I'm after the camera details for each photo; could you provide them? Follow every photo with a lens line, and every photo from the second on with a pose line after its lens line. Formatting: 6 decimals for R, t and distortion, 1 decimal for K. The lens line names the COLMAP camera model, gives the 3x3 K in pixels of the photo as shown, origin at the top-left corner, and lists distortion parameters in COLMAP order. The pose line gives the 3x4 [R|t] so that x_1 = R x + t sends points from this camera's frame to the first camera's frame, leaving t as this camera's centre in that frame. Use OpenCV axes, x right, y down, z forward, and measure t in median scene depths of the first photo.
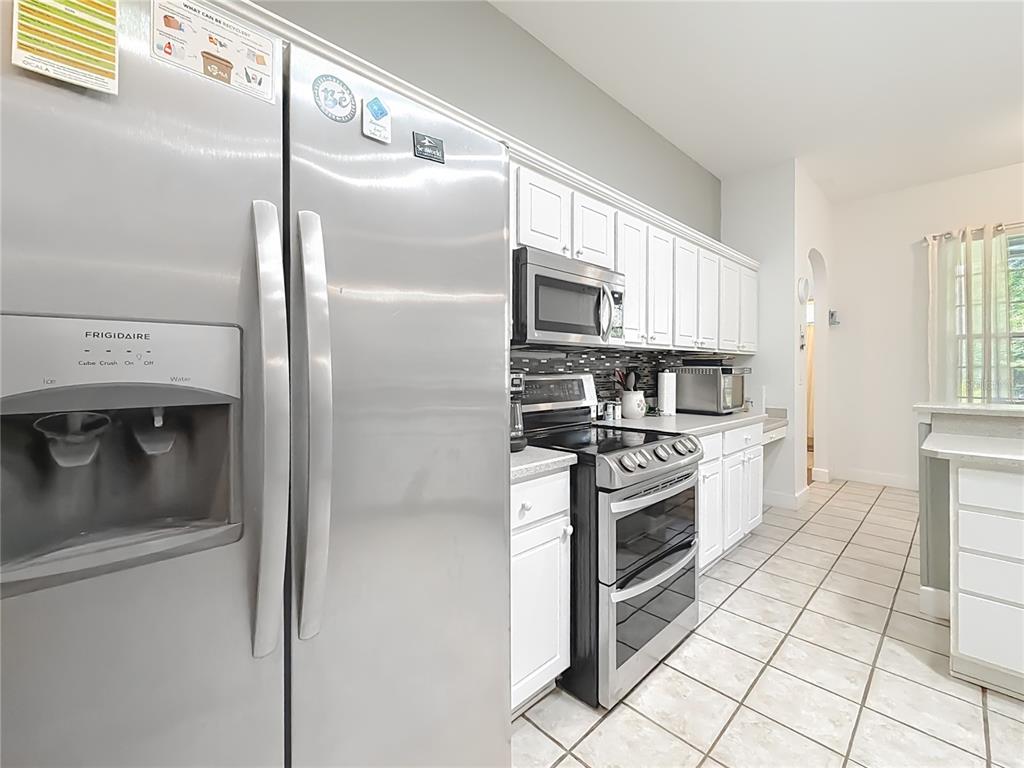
lens RADIAL K [[416.1, 0, 511.9], [0, 416.1, 374.1], [0, 0, 1]] dist [0.001450, -0.000759]
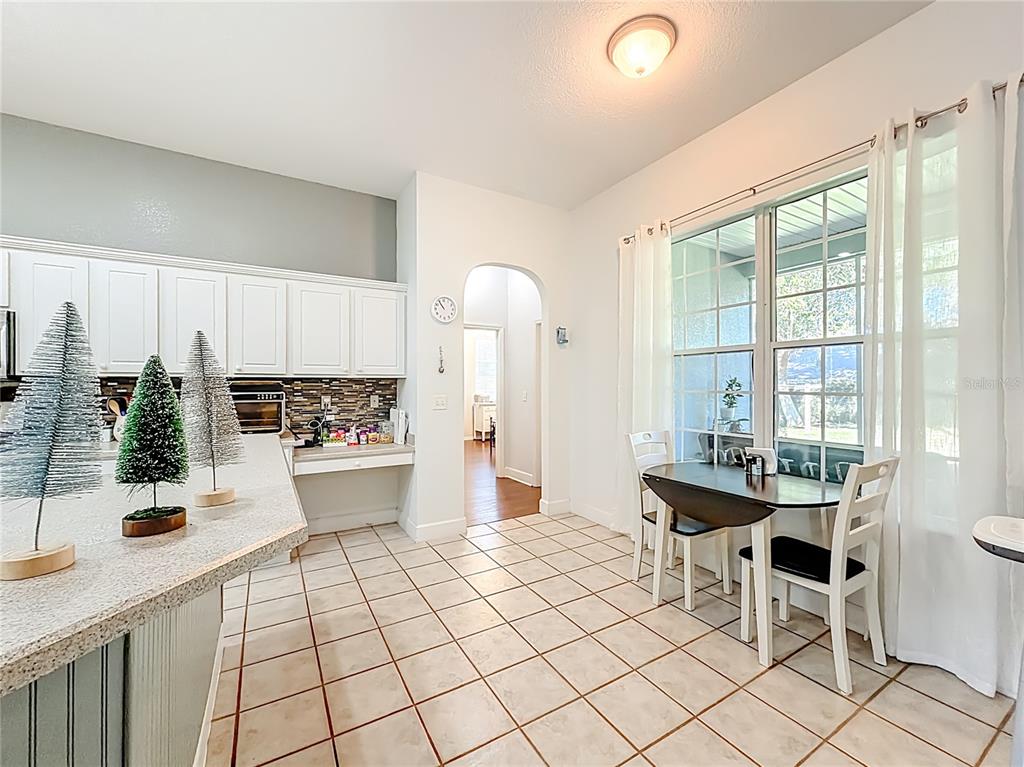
lens RADIAL K [[416.1, 0, 517.0], [0, 416.1, 382.5], [0, 0, 1]] dist [0.001450, -0.000759]
pose [[0.974910, 0.002636, -0.222582, 1.329313], [-0.006343, 0.999853, -0.015941, -0.030712], [0.222507, 0.016953, 0.974784, 0.172776]]
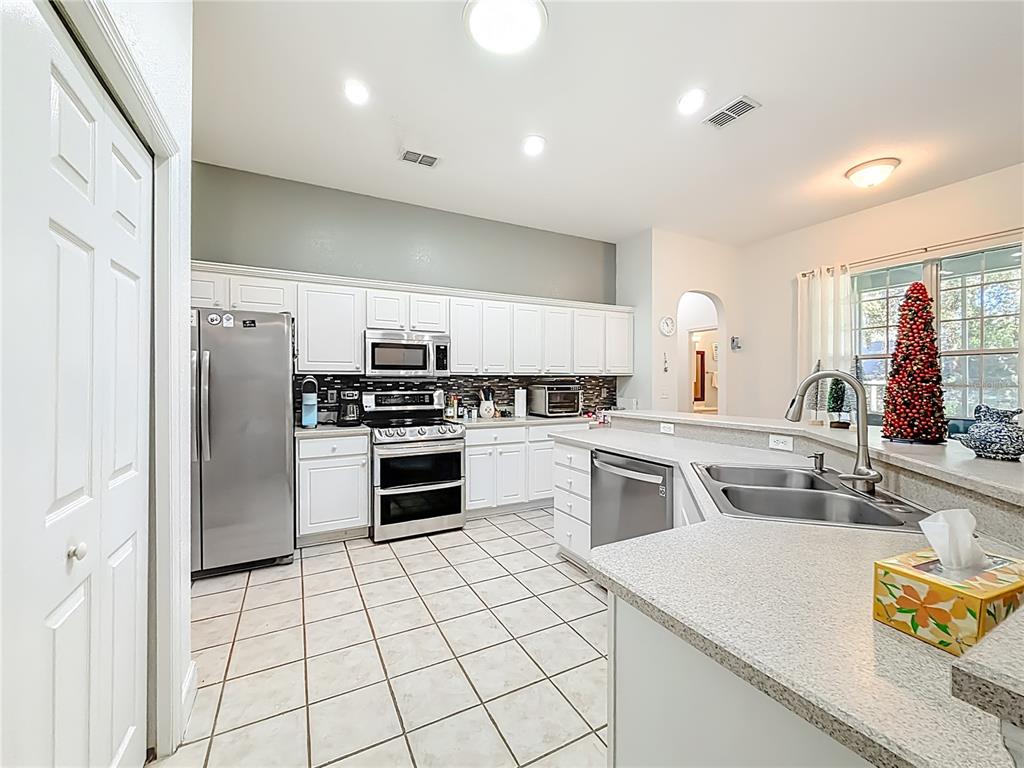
lens RADIAL K [[416.1, 0, 514.5], [0, 416.1, 382.6], [0, 0, 1]] dist [0.001450, -0.000759]
pose [[0.961964, 0.000262, -0.273178, 0.746525], [-0.003597, 0.999925, -0.011706, -0.011378], [0.273154, 0.012243, 0.961892, -0.455389]]
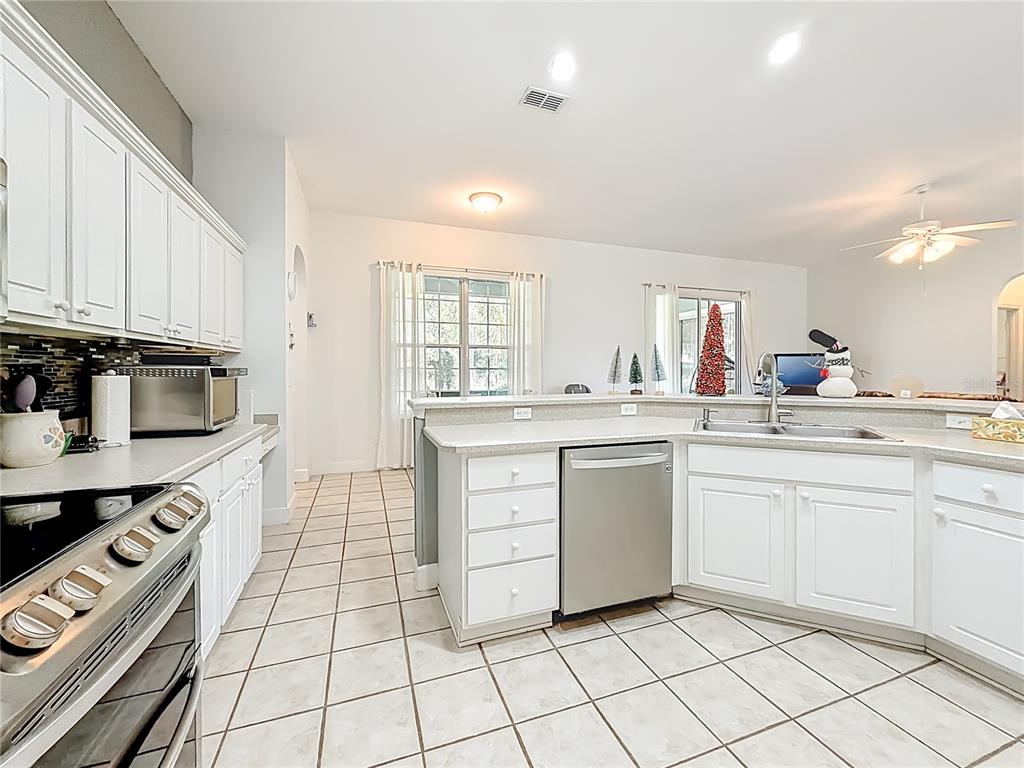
lens RADIAL K [[416.1, 0, 511.1], [0, 416.1, 373.3], [0, 0, 1]] dist [0.001450, -0.000759]
pose [[0.408230, -0.007073, 0.912852, 0.060227], [0.010987, 0.999936, 0.002835, -0.002043], [-0.912813, 0.008872, 0.408281, 0.232082]]
